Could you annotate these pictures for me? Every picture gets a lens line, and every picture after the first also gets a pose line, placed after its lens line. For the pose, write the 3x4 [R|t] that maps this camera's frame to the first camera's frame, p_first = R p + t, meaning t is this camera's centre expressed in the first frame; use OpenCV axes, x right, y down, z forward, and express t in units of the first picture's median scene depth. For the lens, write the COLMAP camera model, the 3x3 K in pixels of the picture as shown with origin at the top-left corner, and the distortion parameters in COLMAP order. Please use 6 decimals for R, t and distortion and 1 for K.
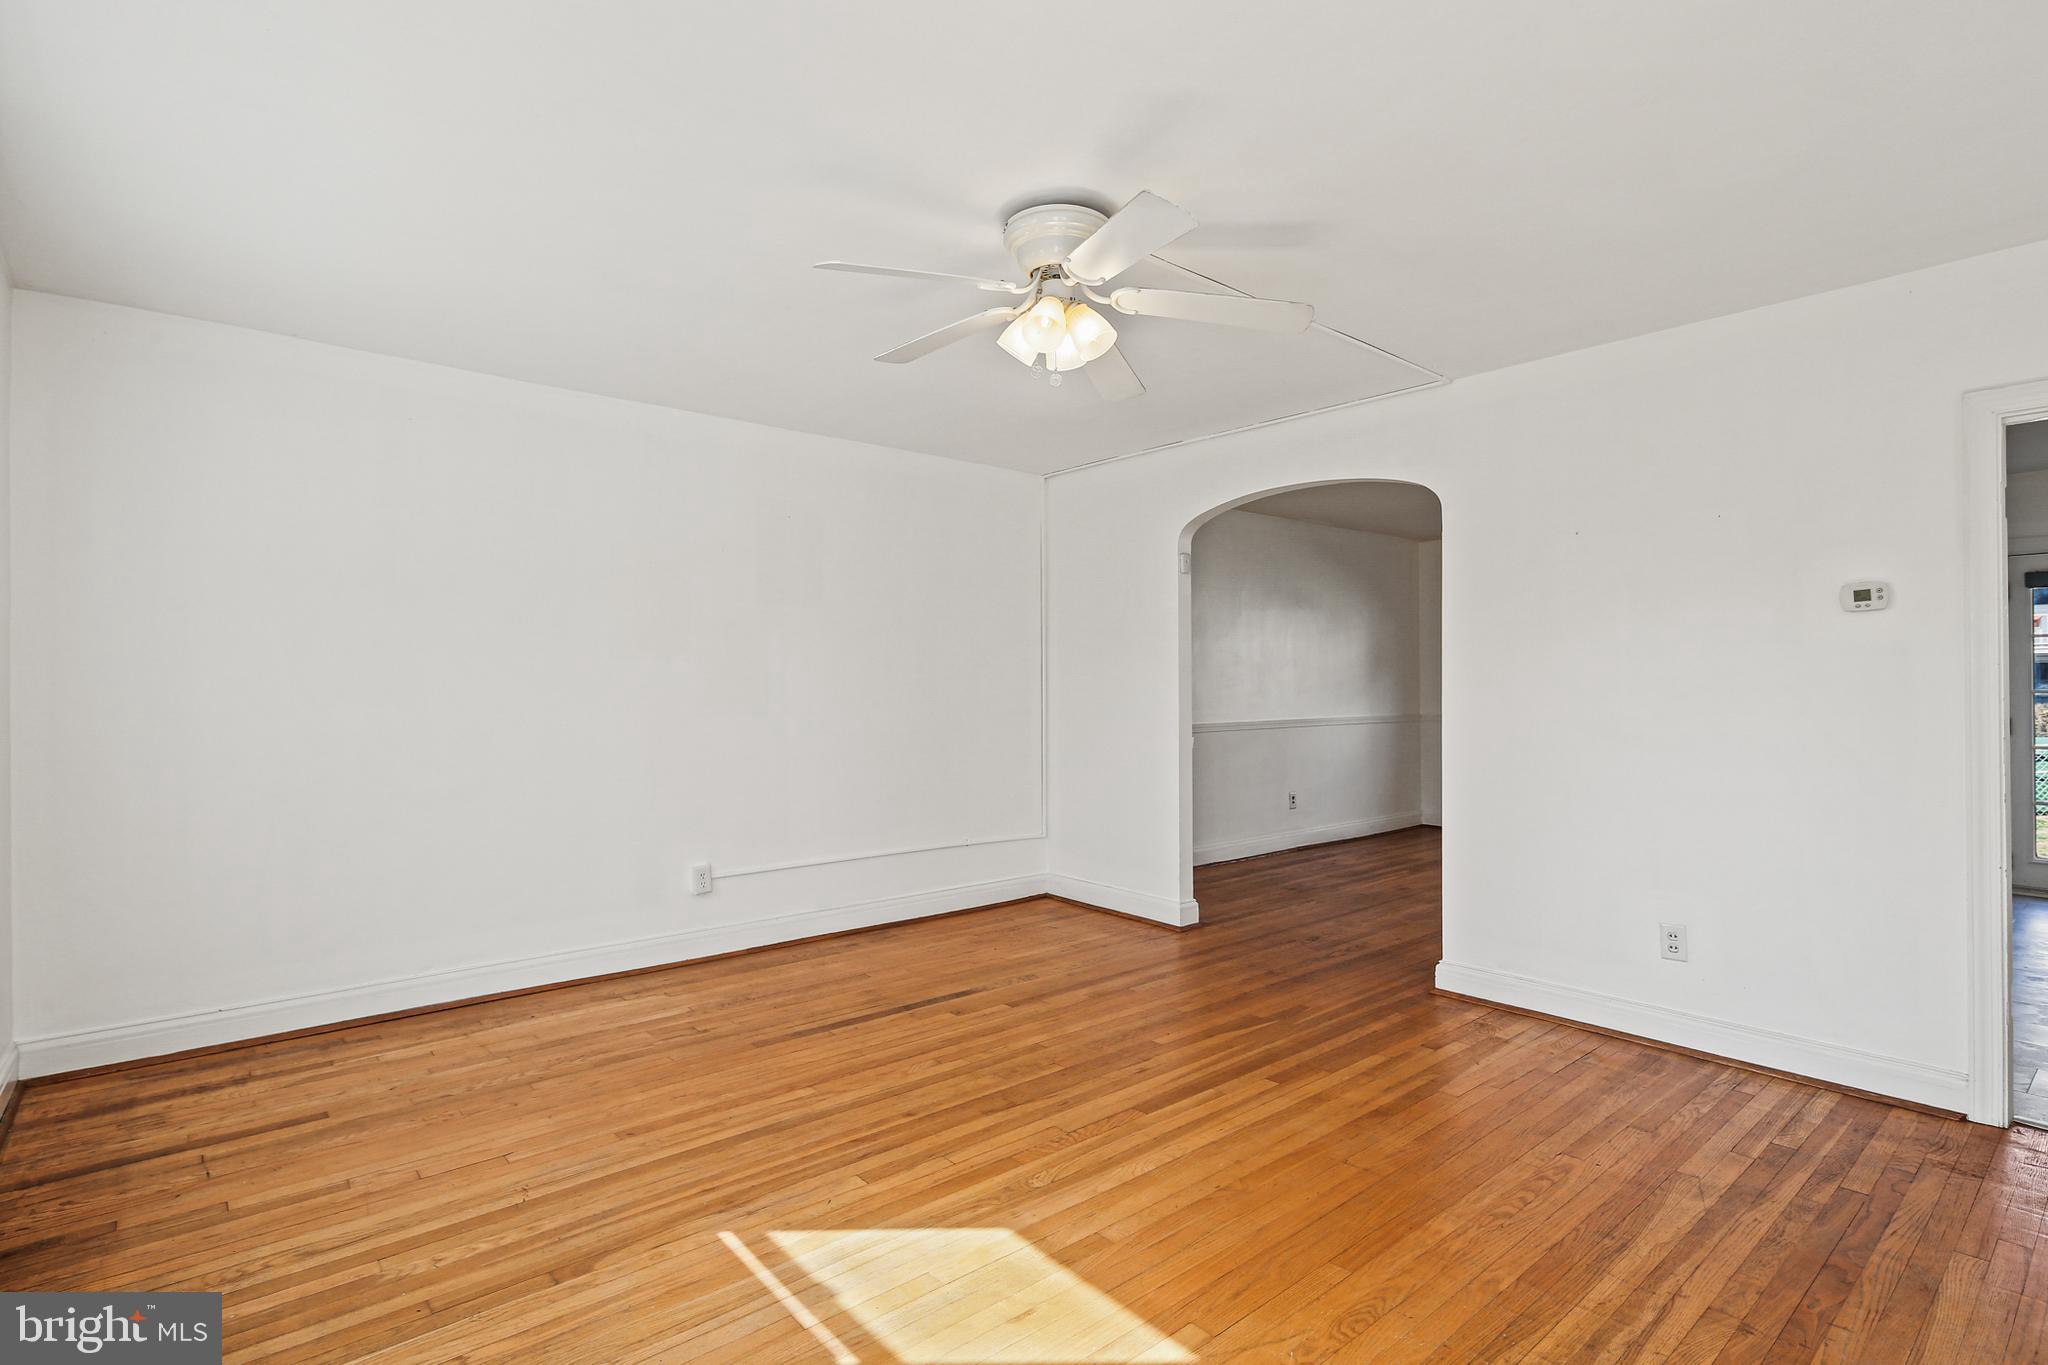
lens RADIAL K [[1009.3, 0, 1007.3], [0, 1009.3, 679.7], [0, 0, 1]] dist [0.000110, -0.000704]
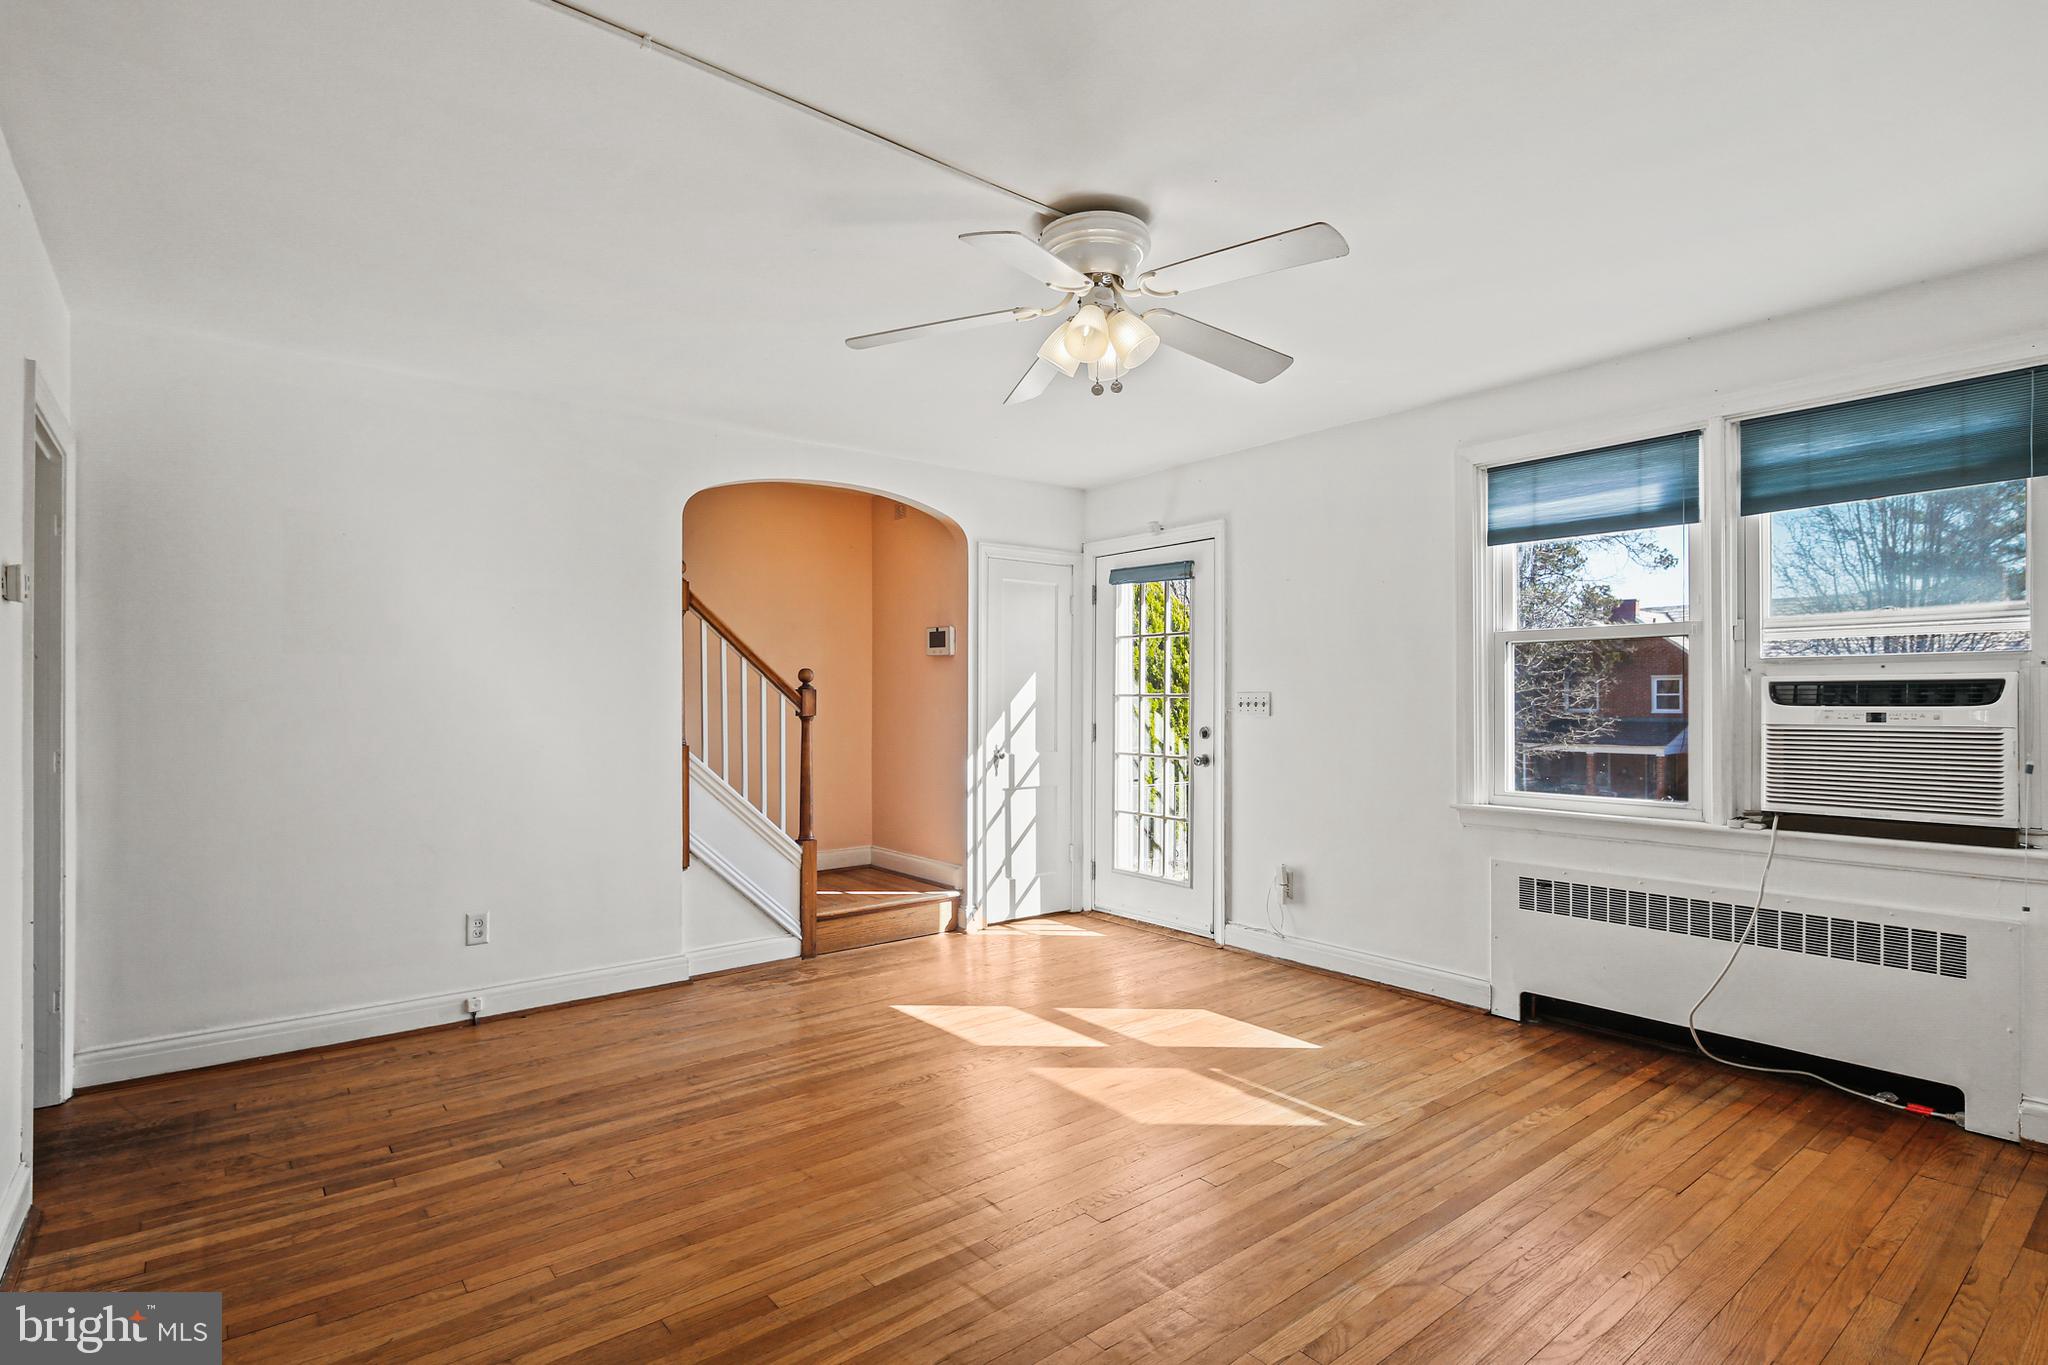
lens RADIAL K [[993.0, 0, 1021.2], [0, 993.0, 692.0], [0, 0, 1]] dist [-0.000053, -0.001717]
pose [[-0.999640, 0.002509, 0.026731, 0.083677], [0.002274, 0.999959, -0.008817, 0.004875], [-0.026752, -0.008754, -0.999604, 1.698092]]
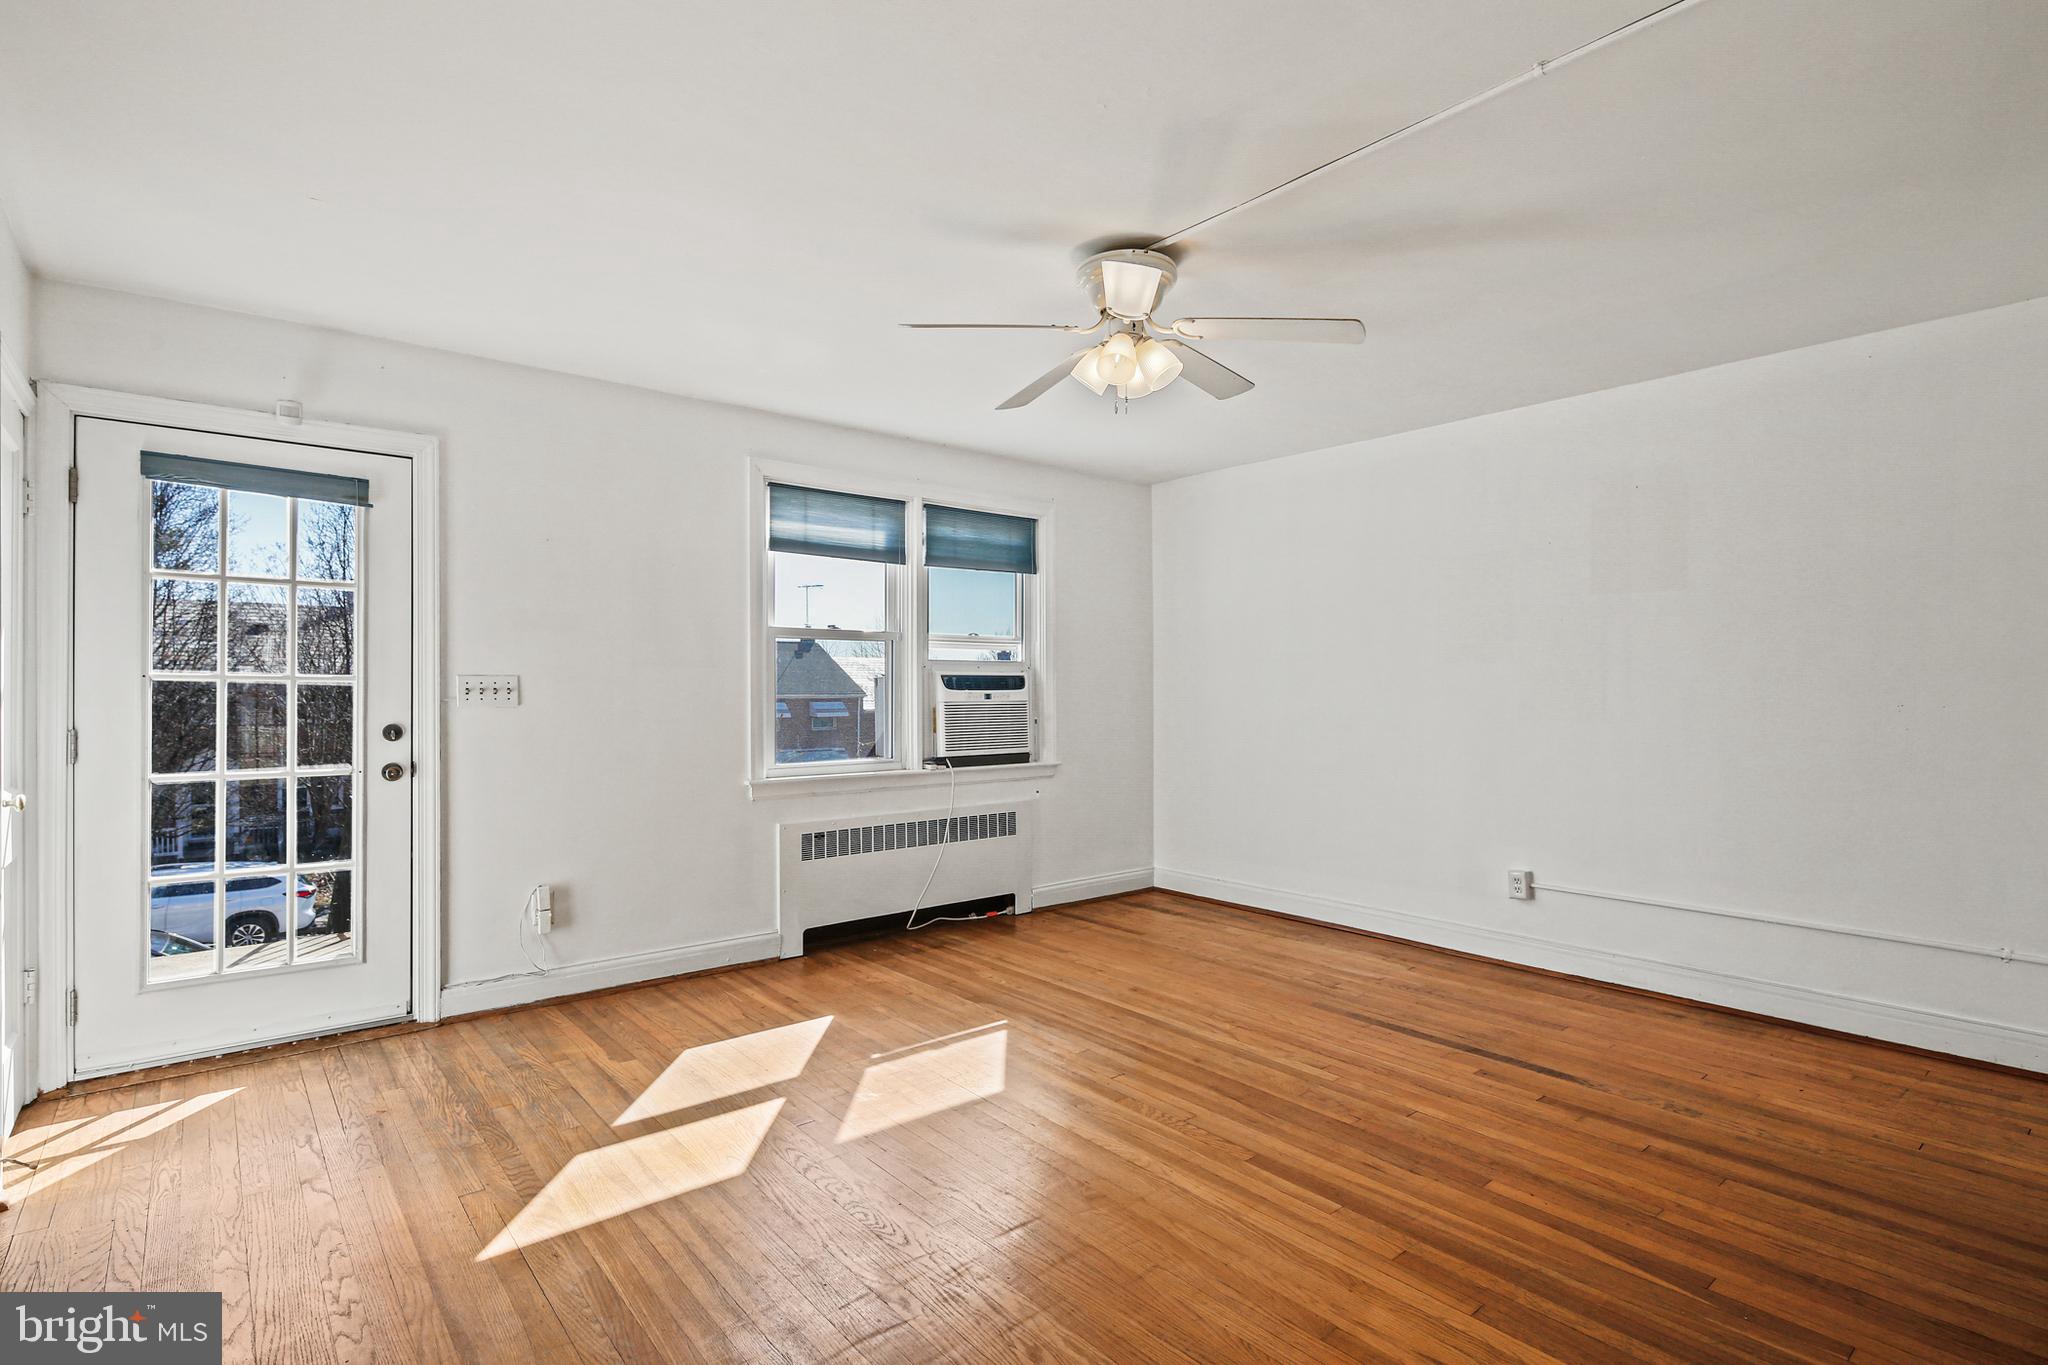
lens RADIAL K [[993.0, 0, 1021.2], [0, 993.0, 692.0], [0, 0, 1]] dist [-0.000053, -0.001717]
pose [[-0.014625, 0.003146, -0.999888, 0.975886], [0.002059, 0.999993, 0.003116, 0.010162], [0.999891, -0.002013, -0.014632, 0.778218]]
